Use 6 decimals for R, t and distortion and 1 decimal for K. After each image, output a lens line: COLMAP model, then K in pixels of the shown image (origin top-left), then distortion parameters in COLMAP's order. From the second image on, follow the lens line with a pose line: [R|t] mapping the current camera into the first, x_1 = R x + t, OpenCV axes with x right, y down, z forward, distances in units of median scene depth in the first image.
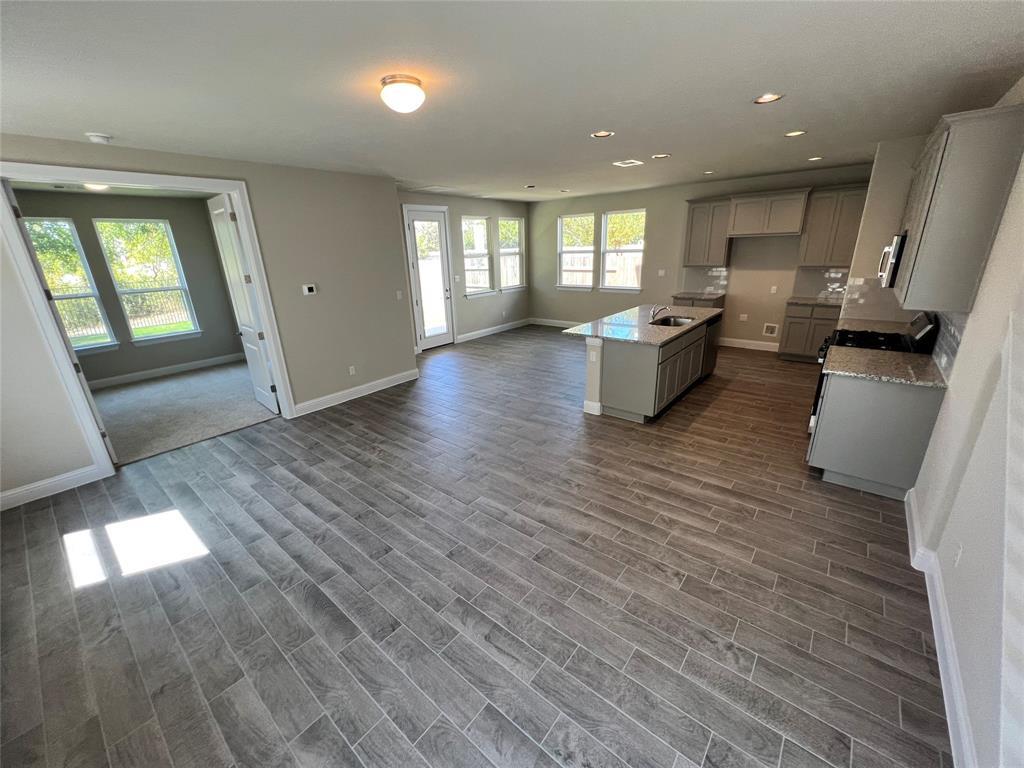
lens RADIAL K [[411.9, 0, 509.8], [0, 411.9, 387.8], [0, 0, 1]] dist [0.001271, 0.000142]
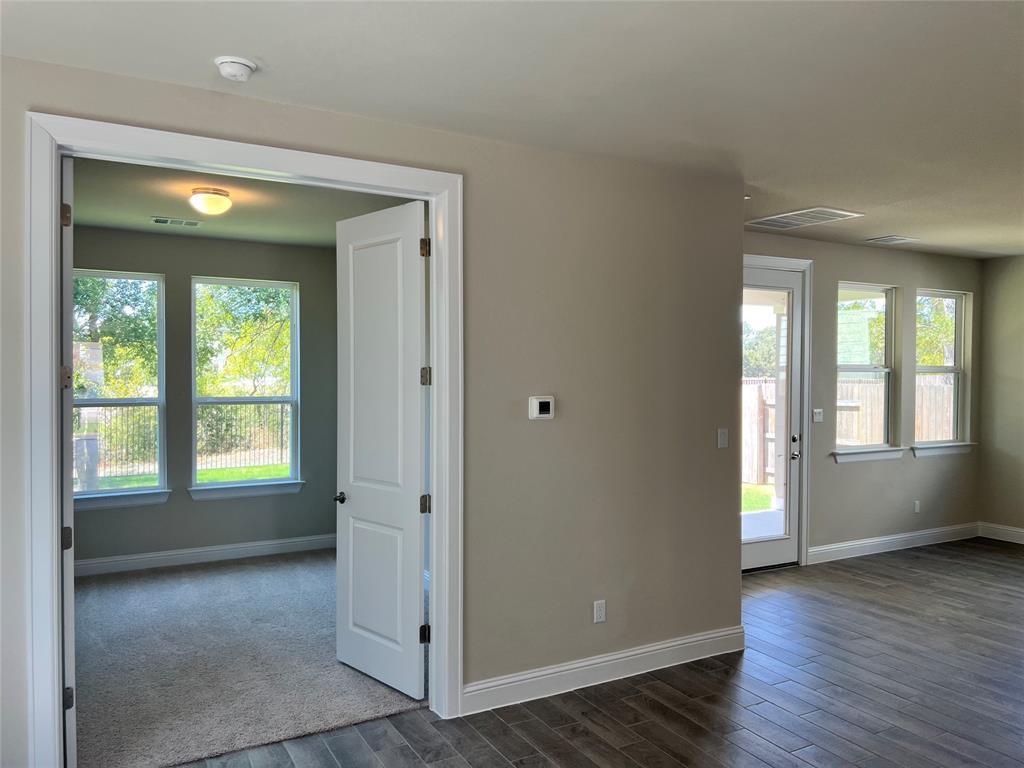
lens RADIAL K [[777.6, 0, 517.5], [0, 777.6, 388.2], [0, 0, 1]] dist [0.082545, -0.112309]
pose [[0.932871, 0.044146, -0.357494, -0.261263], [-0.150065, 0.949865, -0.274295, -0.035770], [0.327462, 0.309530, 0.892726, 0.306447]]
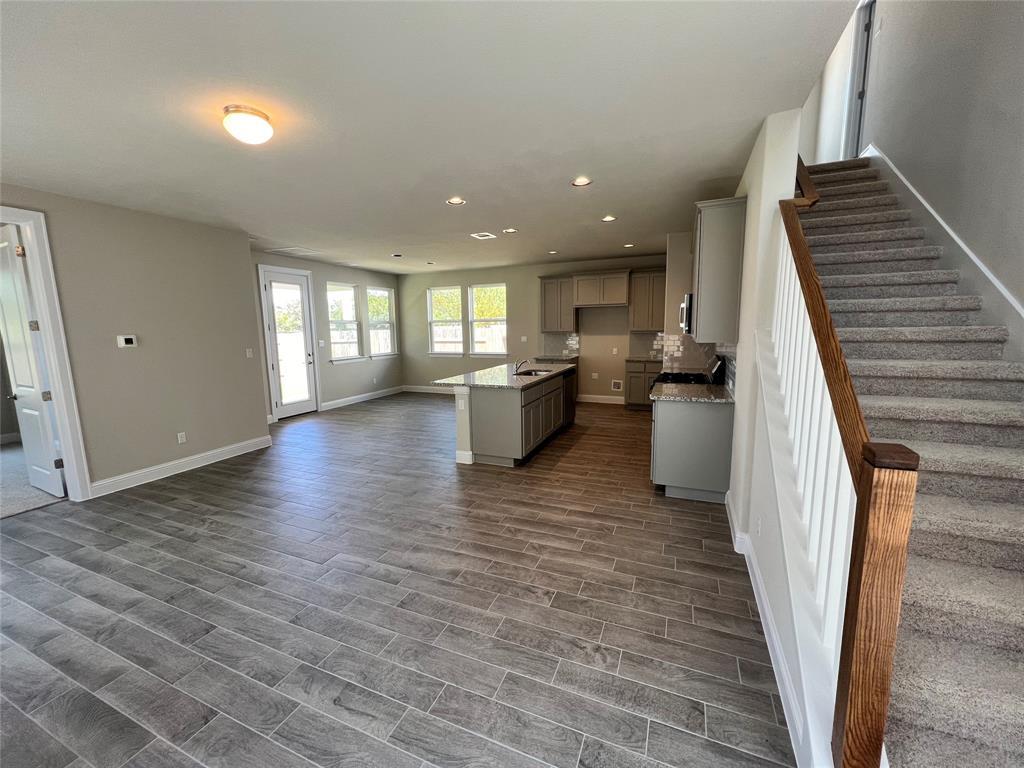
lens RADIAL K [[413.9, 0, 510.2], [0, 413.9, 386.1], [0, 0, 1]] dist [0.001015, 0.000334]
pose [[0.957753, -0.021601, 0.286780, 0.027157], [0.076566, 0.980338, -0.181865, 0.080470], [-0.277213, 0.196139, 0.940576, -0.003910]]
